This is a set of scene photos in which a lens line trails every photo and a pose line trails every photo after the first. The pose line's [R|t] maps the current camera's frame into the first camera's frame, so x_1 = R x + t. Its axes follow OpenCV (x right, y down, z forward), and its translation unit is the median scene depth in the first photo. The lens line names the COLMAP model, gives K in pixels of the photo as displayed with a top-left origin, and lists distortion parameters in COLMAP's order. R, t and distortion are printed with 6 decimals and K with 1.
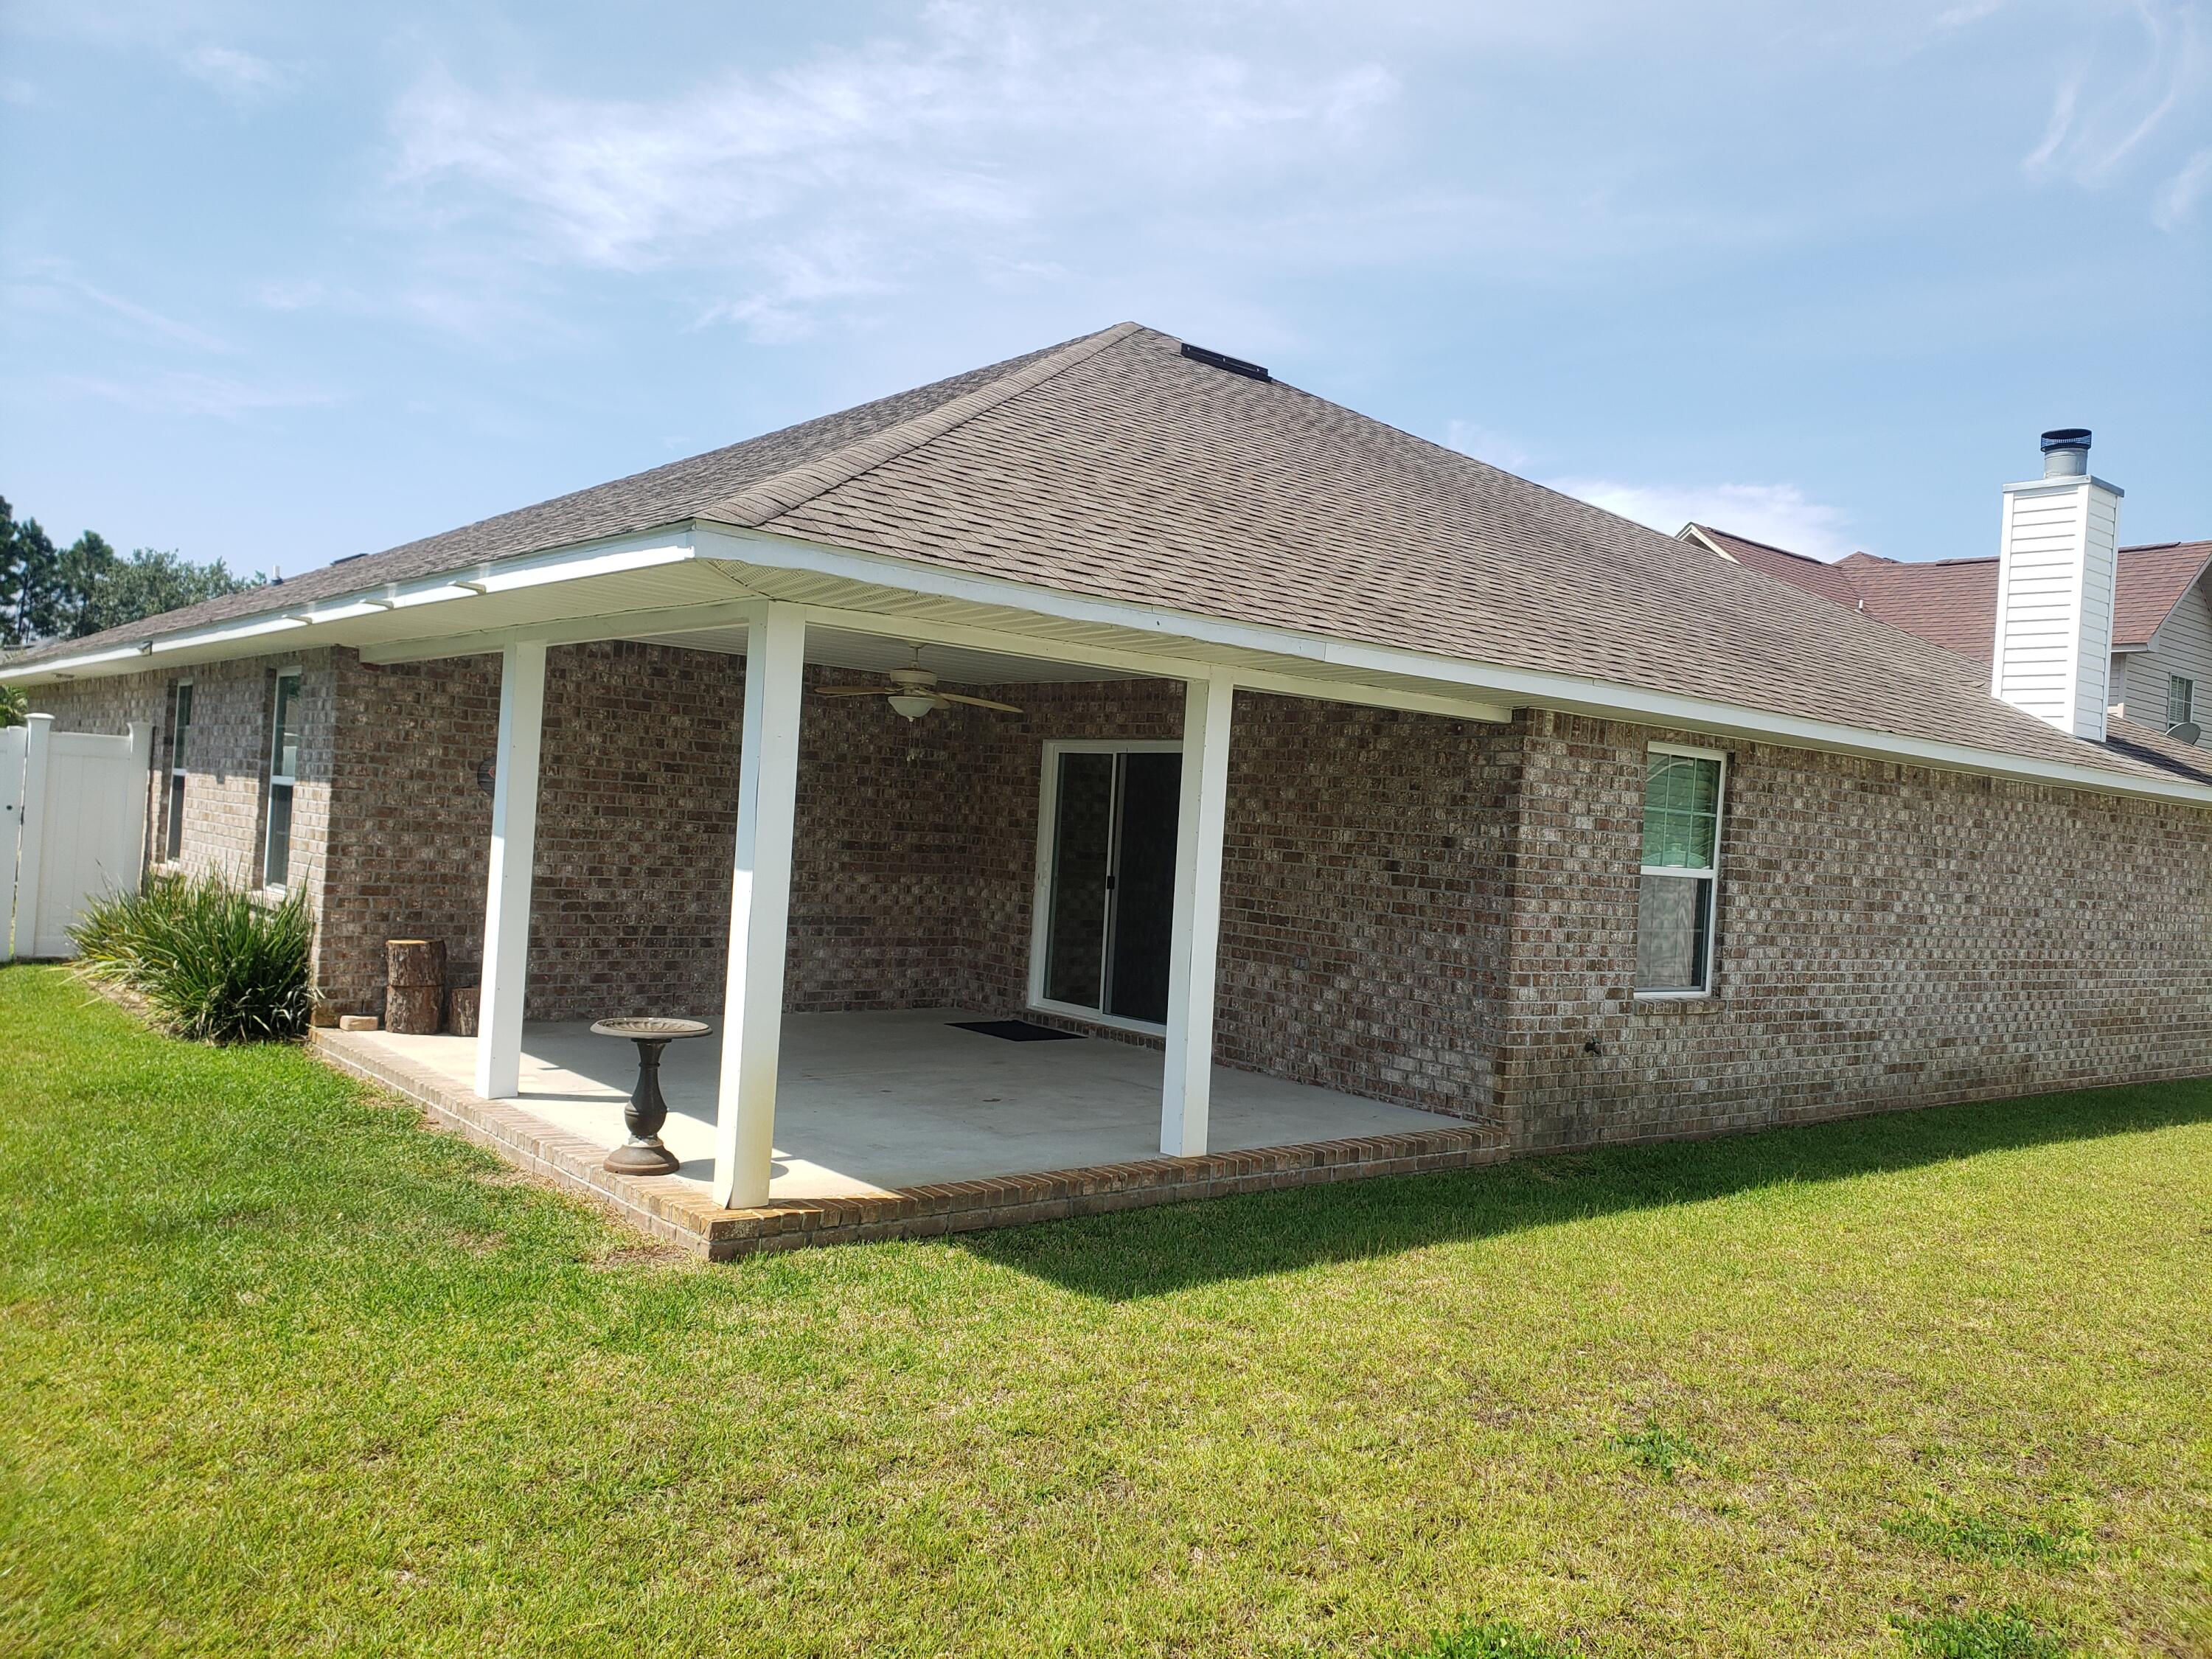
lens RADIAL K [[1670.2, 0, 1134.5], [0, 1670.2, 866.5], [0, 0, 1]] dist [0.020667, -0.000888]
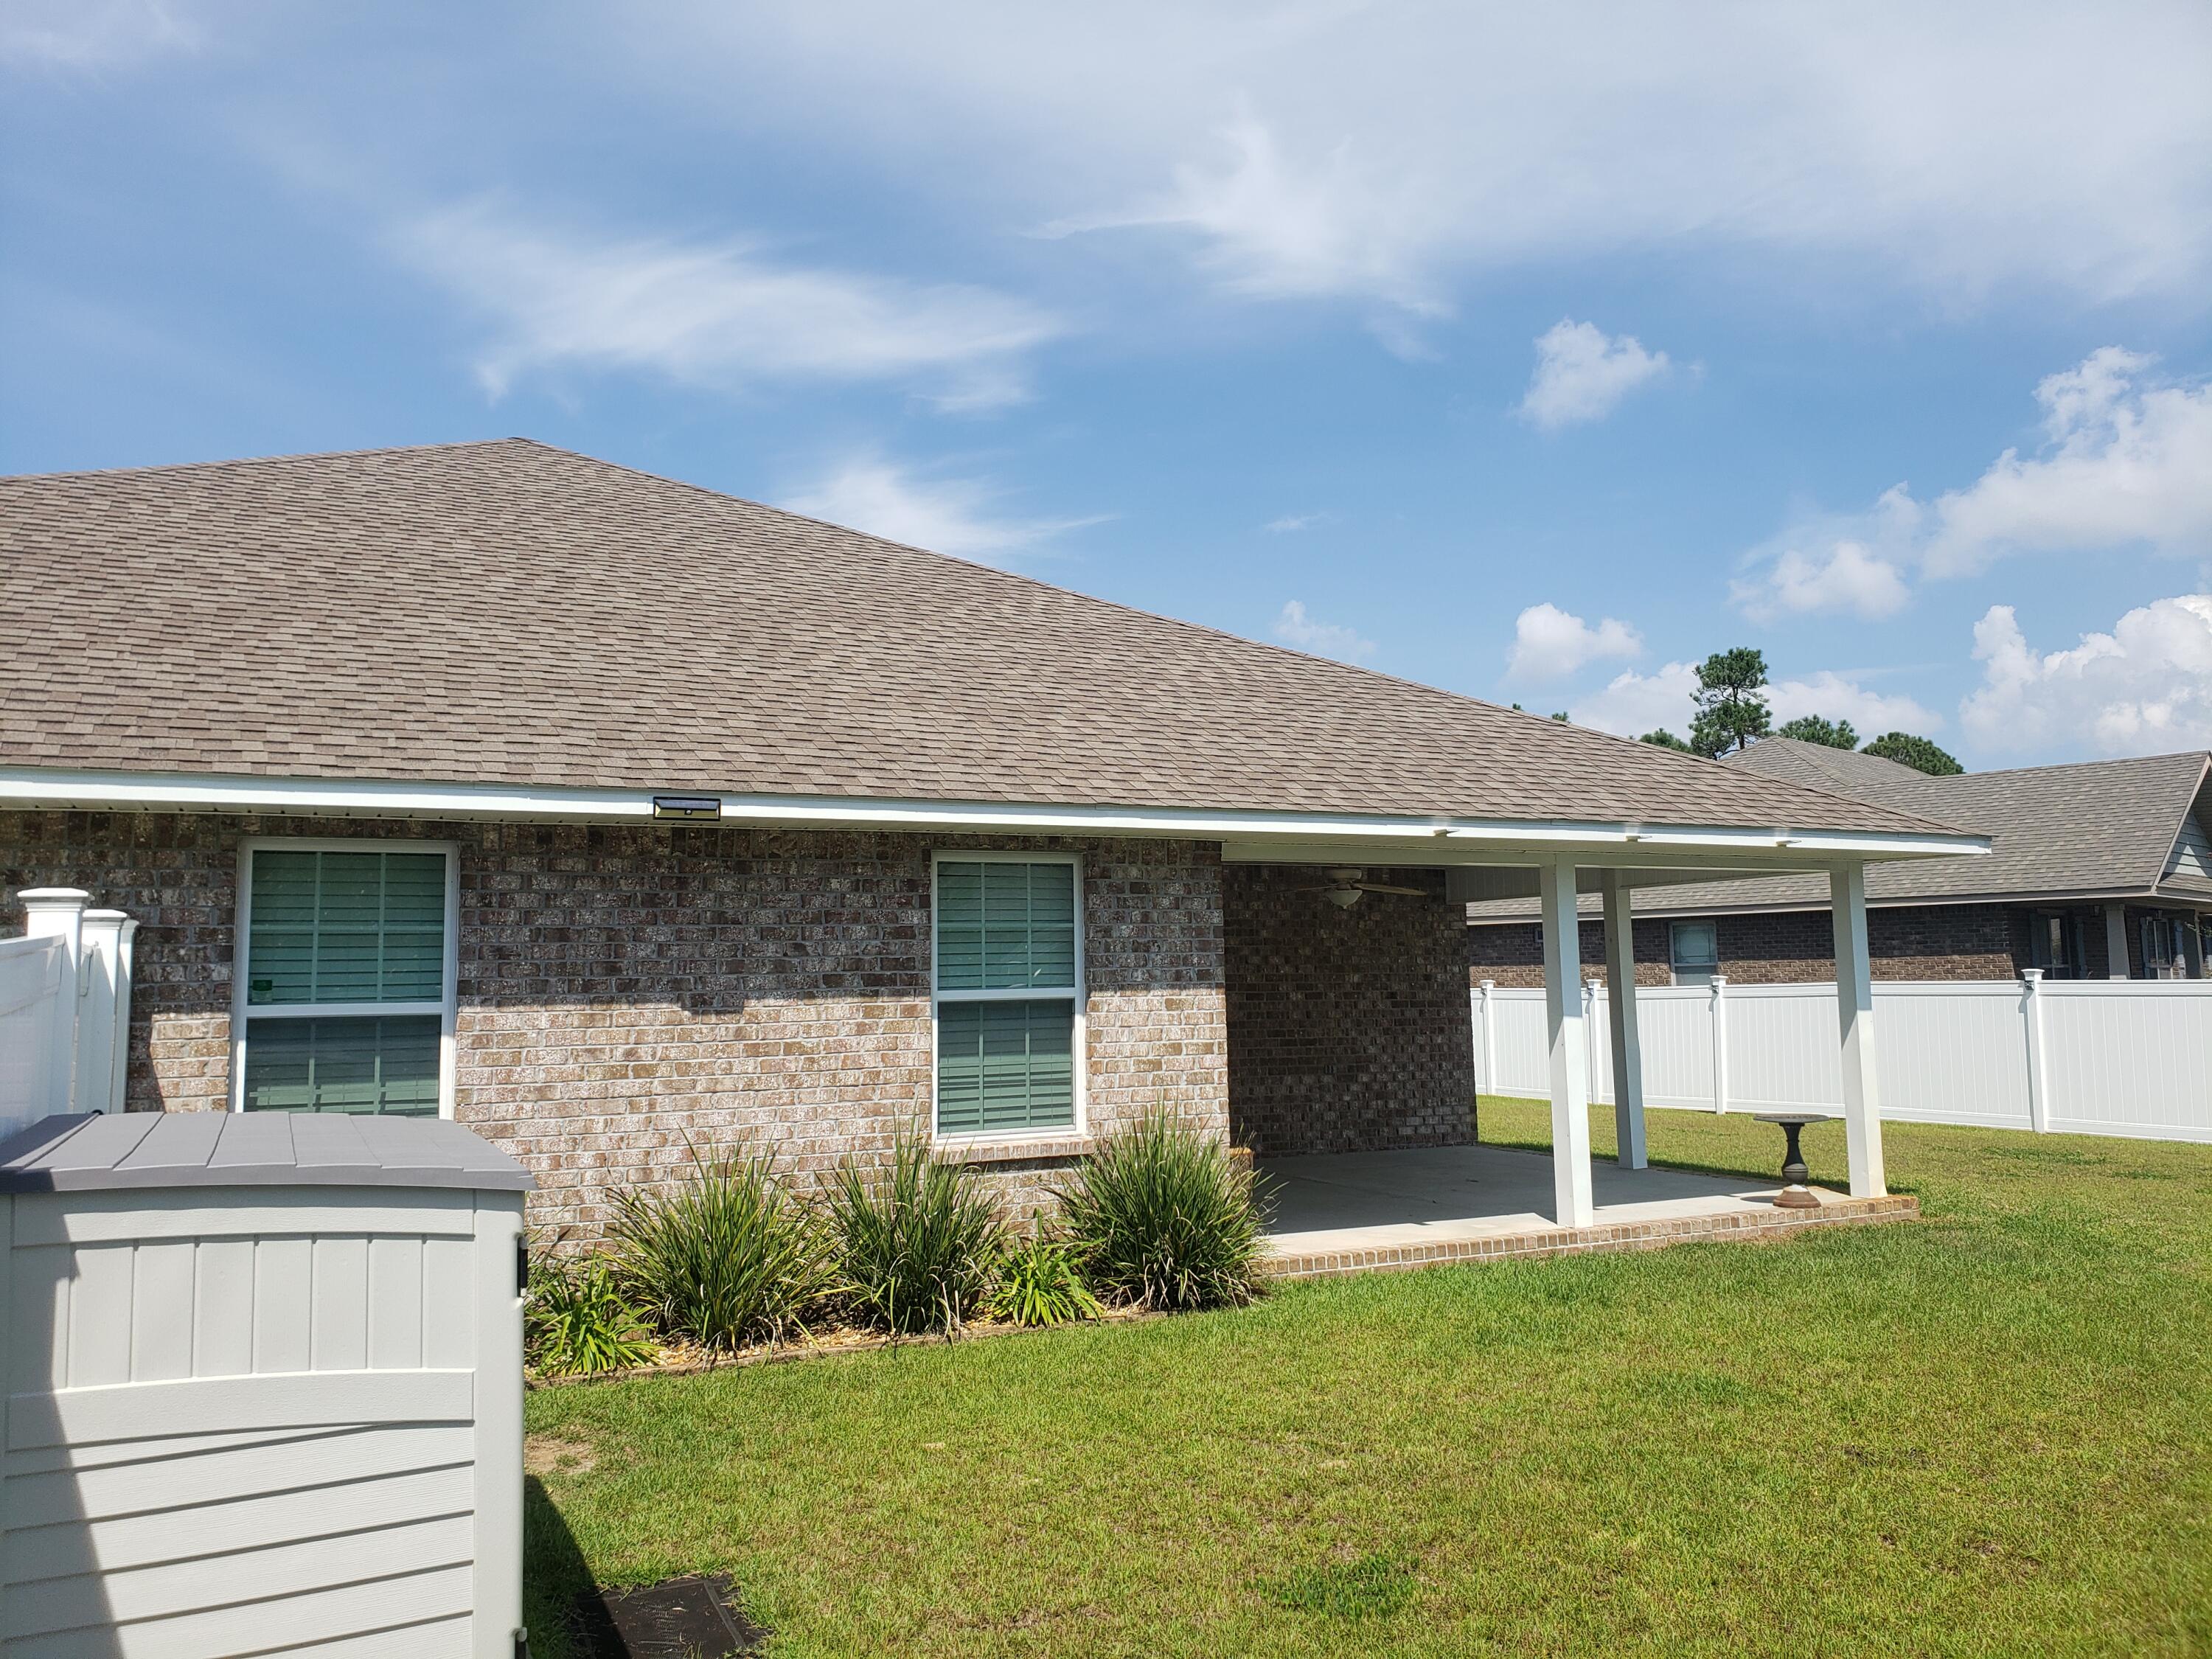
lens RADIAL K [[1670.2, 0, 1134.5], [0, 1670.2, 866.5], [0, 0, 1]] dist [0.020667, -0.000888]
pose [[0.223897, 0.002736, 0.974609, -1.364545], [0.049761, 0.998660, -0.014235, -0.106224], [-0.973342, 0.051685, 0.223460, 0.857435]]
